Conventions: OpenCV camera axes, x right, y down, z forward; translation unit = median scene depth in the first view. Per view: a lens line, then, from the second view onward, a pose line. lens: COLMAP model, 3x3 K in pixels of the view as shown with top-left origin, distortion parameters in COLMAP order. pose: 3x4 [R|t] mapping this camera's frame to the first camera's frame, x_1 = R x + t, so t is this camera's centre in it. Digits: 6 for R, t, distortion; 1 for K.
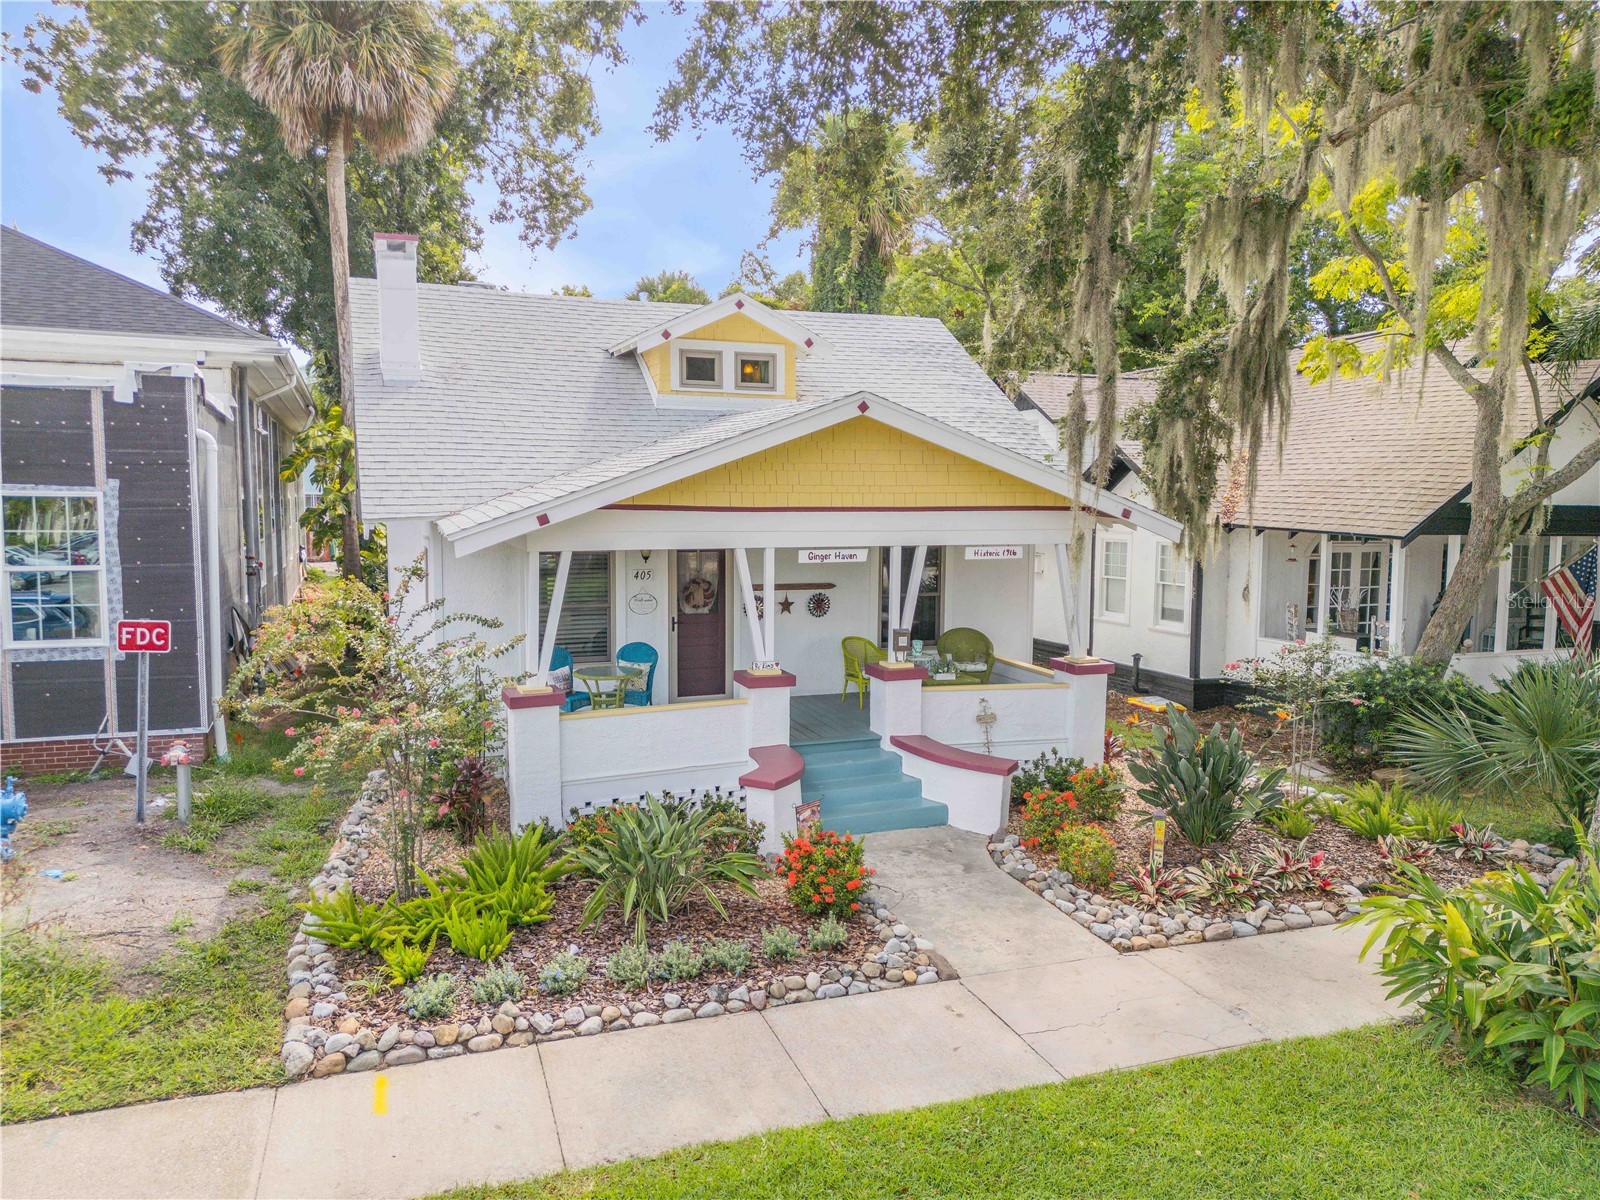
lens RADIAL K [[1124.6, 0, 800.0], [0, 1124.6, 600.0], [0, 0, 1]] dist [0.047100, -0.002990]
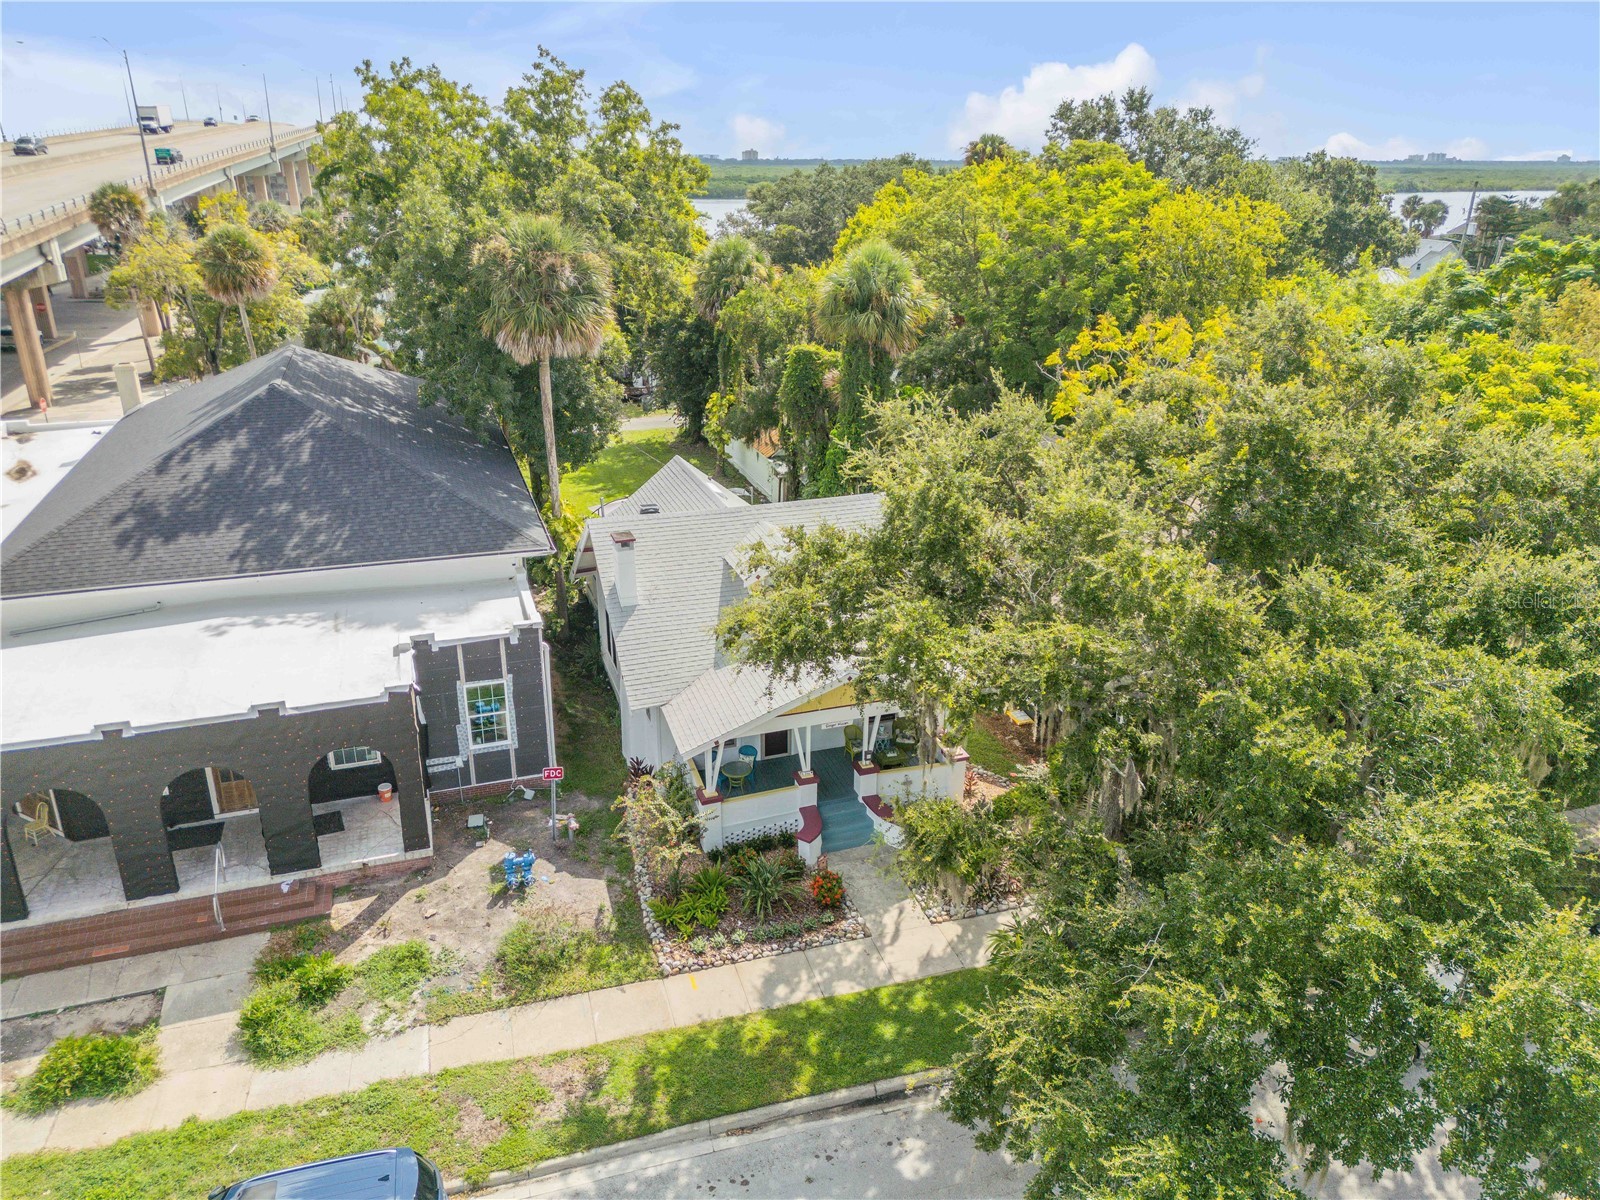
lens RADIAL K [[1124.1, 0, 800.0], [0, 1124.1, 600.0], [0, 0, 1]] dist [0.067923, -0.063999]
pose [[0.999174, 0.015933, -0.037383, 0.038698], [-0.004925, 0.960627, 0.277797, -0.985191], [0.040338, -0.277383, 0.959912, -1.180949]]
